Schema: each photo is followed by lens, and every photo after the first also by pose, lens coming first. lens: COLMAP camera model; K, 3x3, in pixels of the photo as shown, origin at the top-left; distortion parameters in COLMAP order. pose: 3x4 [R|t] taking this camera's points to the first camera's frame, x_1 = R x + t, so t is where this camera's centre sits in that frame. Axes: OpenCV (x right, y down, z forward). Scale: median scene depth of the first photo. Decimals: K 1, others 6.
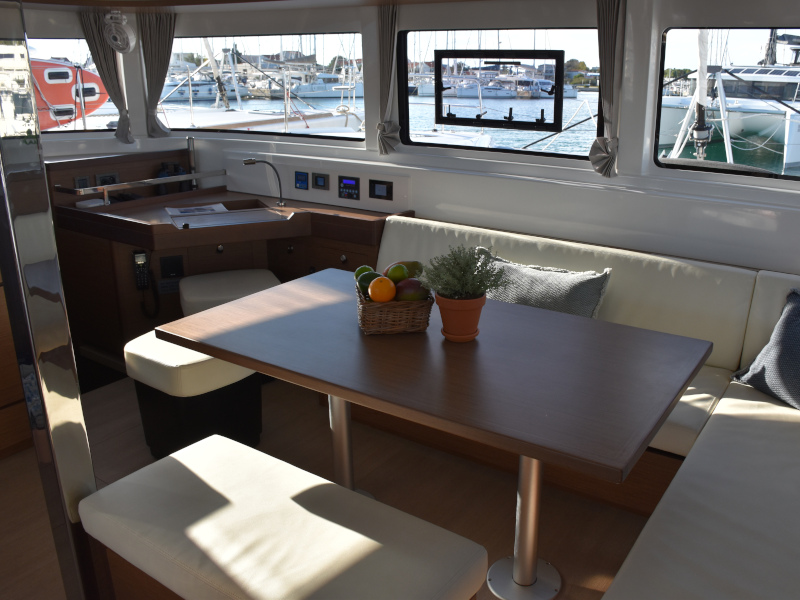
lens RADIAL K [[700.3, 0, 400.0], [0, 700.3, 300.0], [0, 0, 1]] dist [-0.161427, 0.107048]
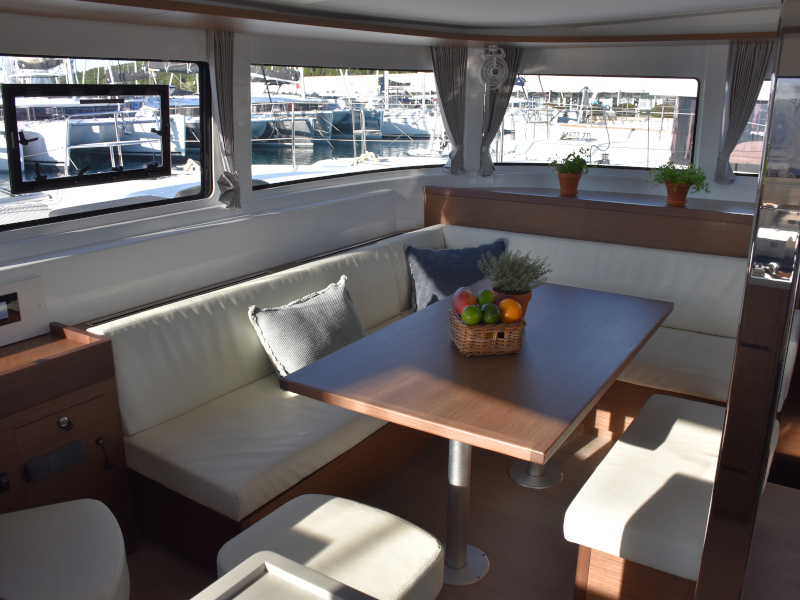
lens RADIAL K [[717.2, 0, 400.0], [0, 717.2, 300.0], [0, 0, 1]] dist [-0.119152, 0.082113]
pose [[-0.028647, -0.282347, 0.958884, -0.730667], [0.313143, 0.908456, 0.276854, -0.263711], [-0.949274, 0.308199, 0.062390, 0.723432]]
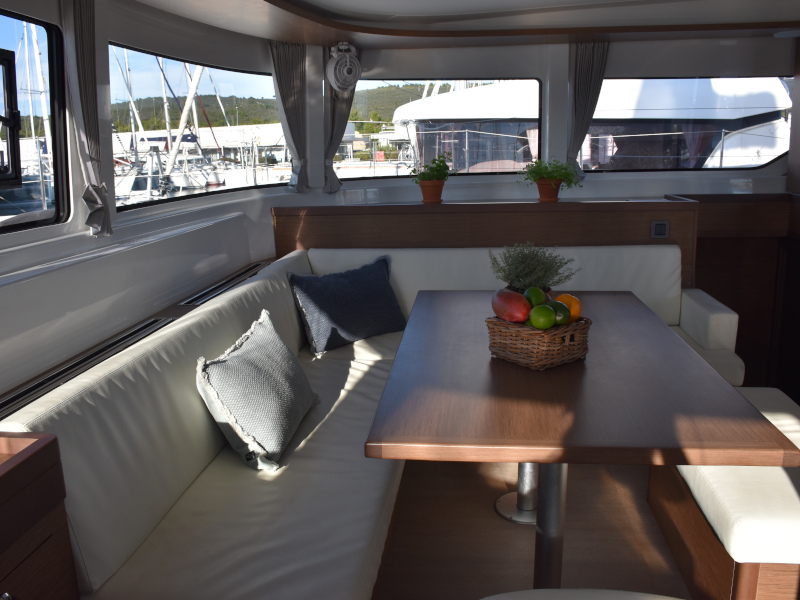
lens RADIAL K [[717.2, 0, 400.0], [0, 717.2, 300.0], [0, 0, 1]] dist [-0.119152, 0.082113]
pose [[-0.455552, -0.181838, 0.871440, -0.492163], [0.304936, 0.887818, 0.344664, -0.271481], [-0.836353, 0.422746, -0.348998, 0.989112]]
